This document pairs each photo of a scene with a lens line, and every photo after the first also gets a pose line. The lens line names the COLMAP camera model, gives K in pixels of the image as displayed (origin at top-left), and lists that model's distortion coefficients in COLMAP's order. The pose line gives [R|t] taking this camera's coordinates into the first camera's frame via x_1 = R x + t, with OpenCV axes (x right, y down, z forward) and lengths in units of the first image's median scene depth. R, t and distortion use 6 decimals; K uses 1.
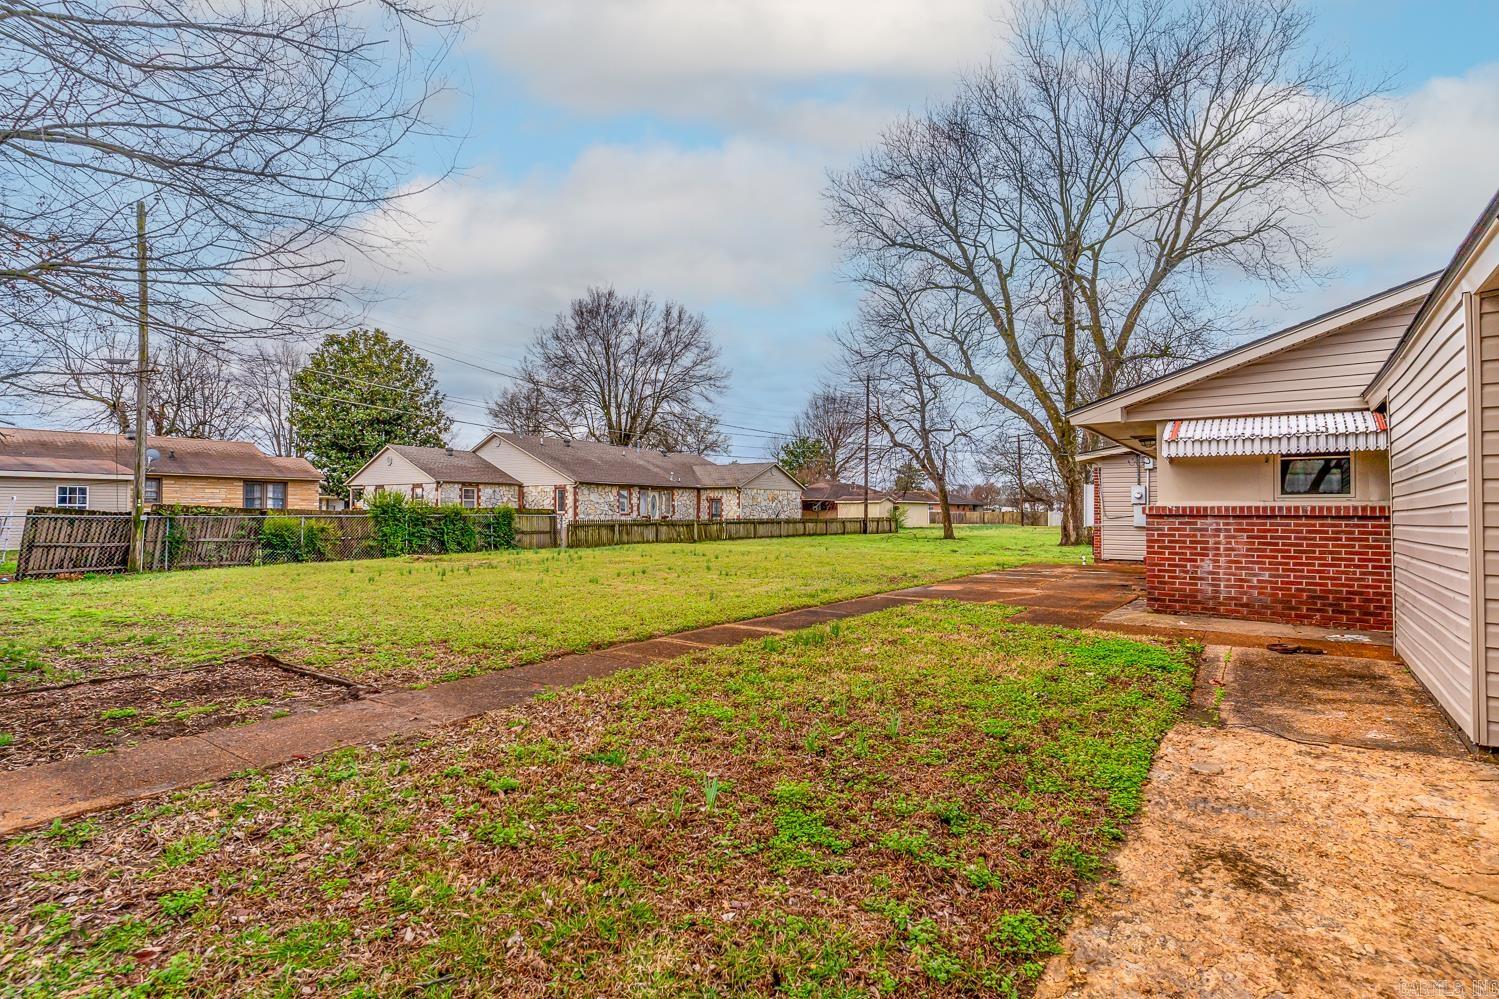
lens RADIAL K [[711.0, 0, 749.5], [0, 711.0, 499.5], [0, 0, 1]] dist [-0.001440, -0.000400]
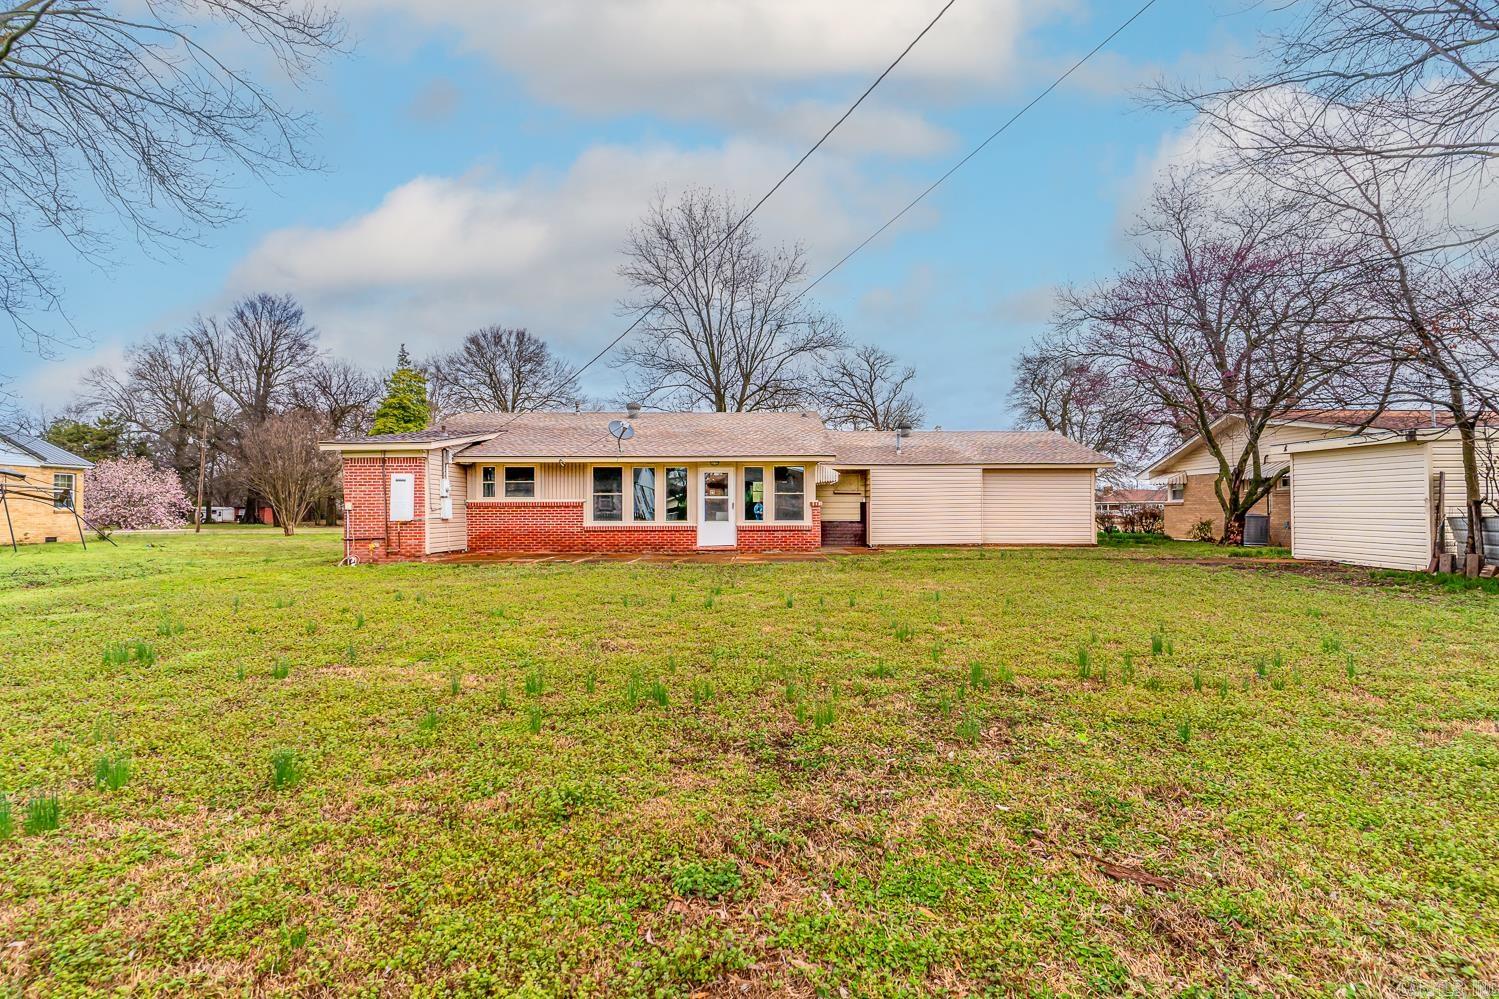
lens RADIAL K [[711.0, 0, 749.5], [0, 711.0, 499.5], [0, 0, 1]] dist [-0.001440, -0.000400]
pose [[-0.595956, 0.012422, 0.802921, -1.083542], [-0.012050, 0.999629, -0.024410, 0.059757], [-0.802927, -0.024222, -0.595585, 2.536582]]
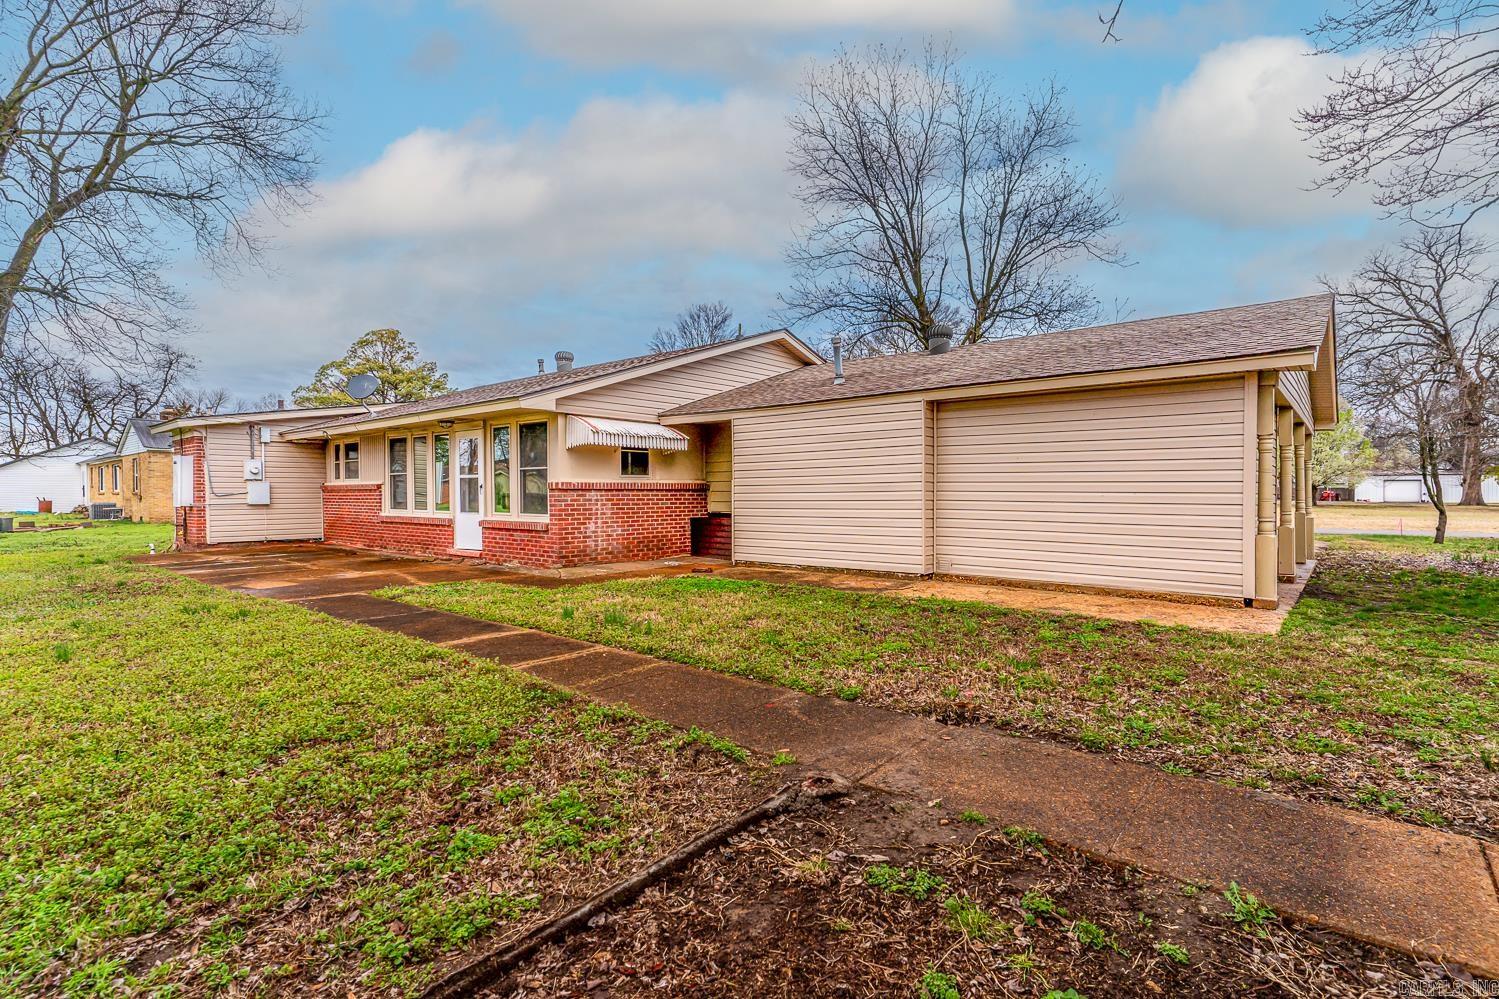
lens RADIAL K [[711.0, 0, 749.5], [0, 711.0, 499.5], [0, 0, 1]] dist [-0.001440, -0.000400]
pose [[0.058000, -0.015234, 0.998200, -0.664539], [-0.014240, 0.999769, 0.016086, 0.015915], [-0.998215, -0.015147, 0.057770, 0.621641]]
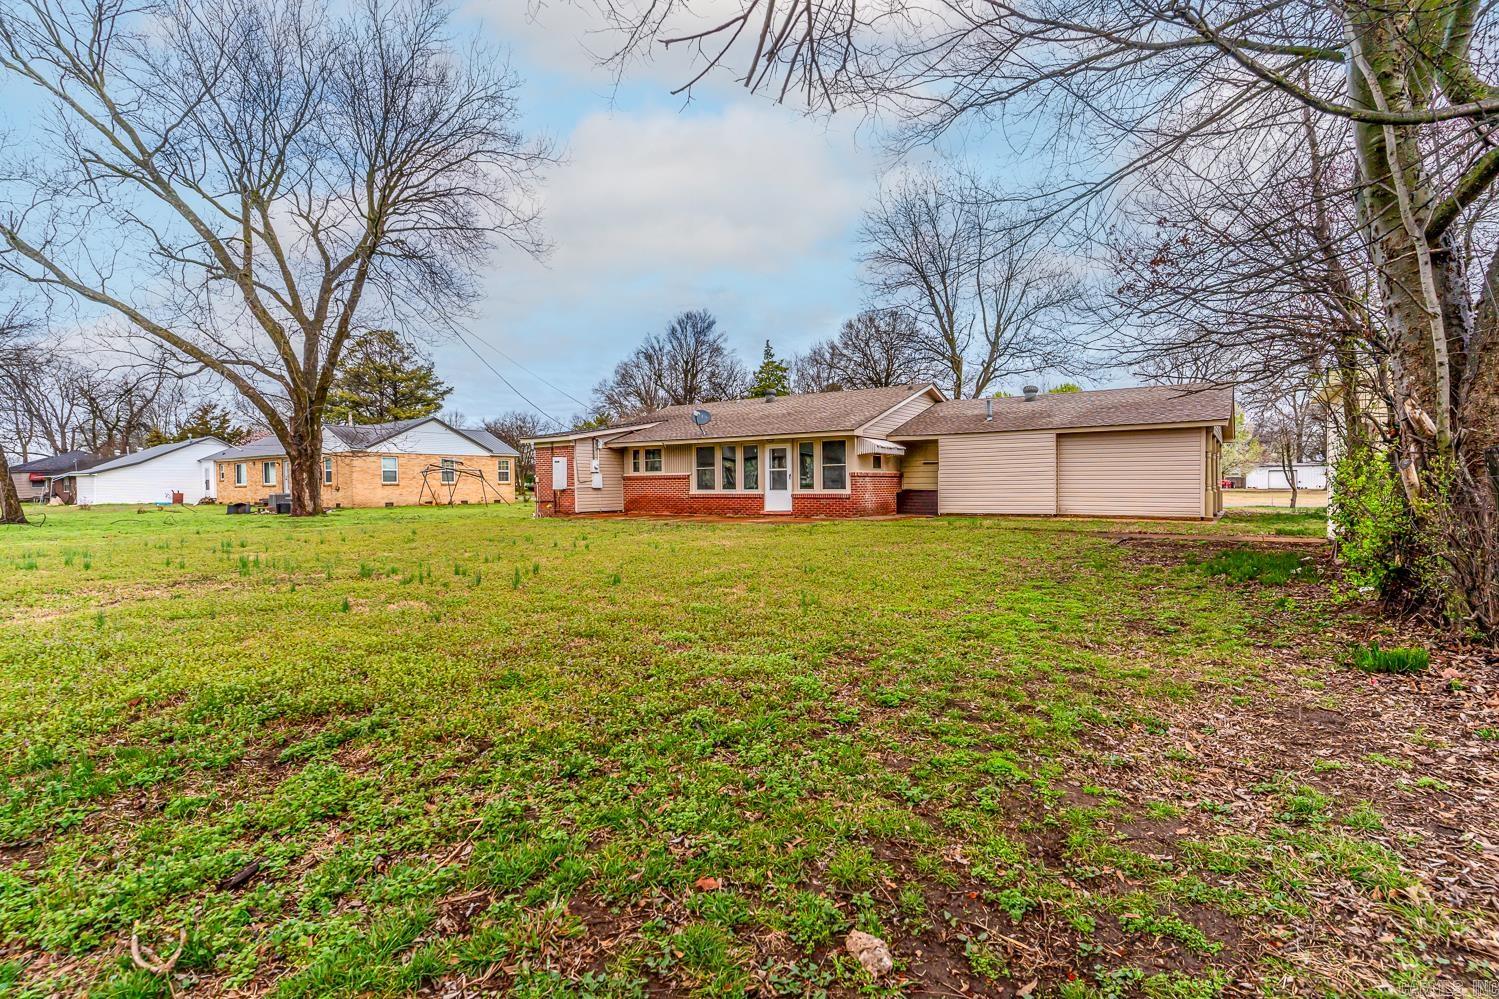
lens RADIAL K [[708.1, 0, 749.5], [0, 708.1, 499.5], [0, 0, 1]] dist [0.003121, 0.000215]
pose [[-0.036363, -0.025103, 0.999023, -1.828589], [-0.008553, 0.999656, 0.024808, 0.045557], [-0.999302, -0.007642, -0.036565, 1.487714]]
